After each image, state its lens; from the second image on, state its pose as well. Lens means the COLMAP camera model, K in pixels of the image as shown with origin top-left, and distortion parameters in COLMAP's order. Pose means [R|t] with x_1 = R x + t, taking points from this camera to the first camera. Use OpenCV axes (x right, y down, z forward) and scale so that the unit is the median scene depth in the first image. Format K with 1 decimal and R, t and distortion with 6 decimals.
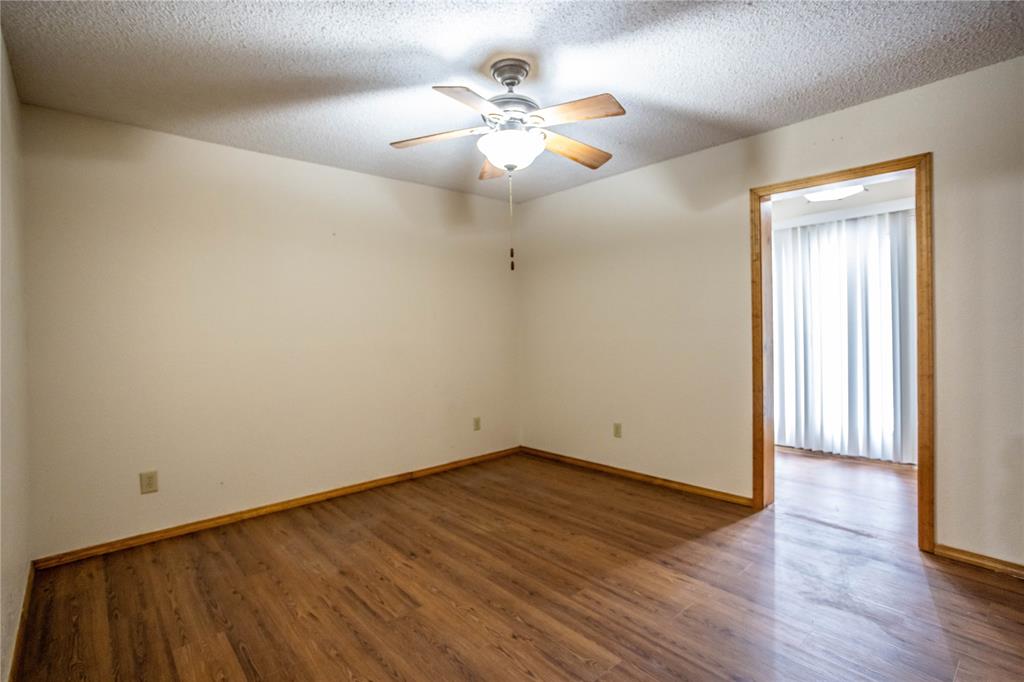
lens RADIAL K [[498.3, 0, 508.1], [0, 498.3, 333.5], [0, 0, 1]] dist [-0.014405, 0.003014]
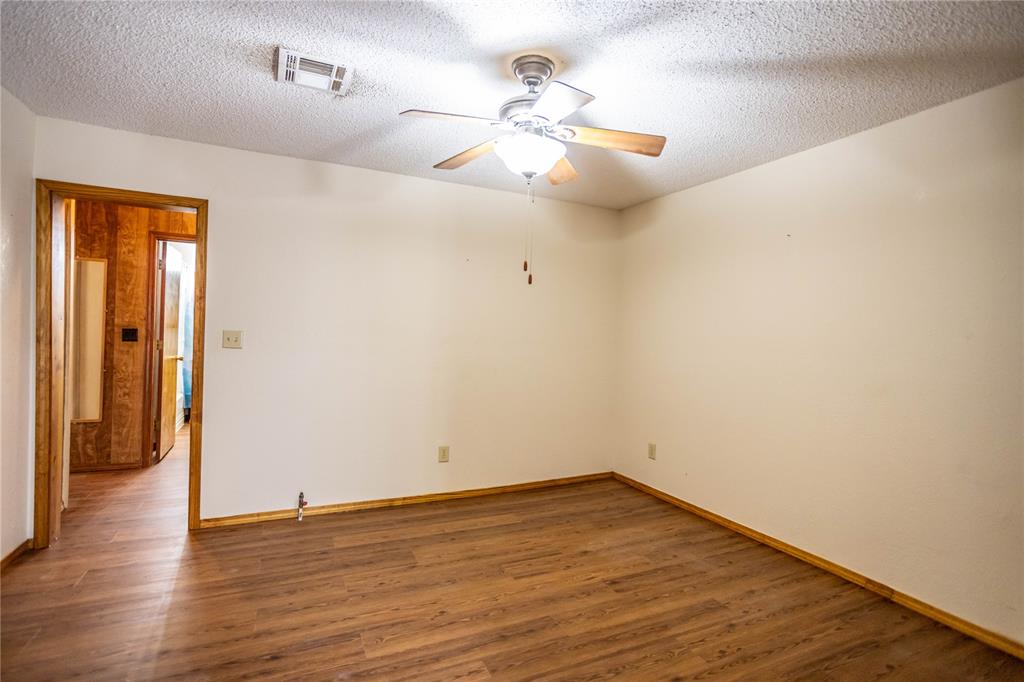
lens RADIAL K [[498.3, 0, 508.6], [0, 498.3, 339.7], [0, 0, 1]] dist [-0.014405, 0.003014]
pose [[-0.289579, 0.018354, -0.956978, 0.787815], [-0.035130, 0.998939, 0.029790, -0.044992], [0.956509, 0.042245, -0.288627, 1.080218]]
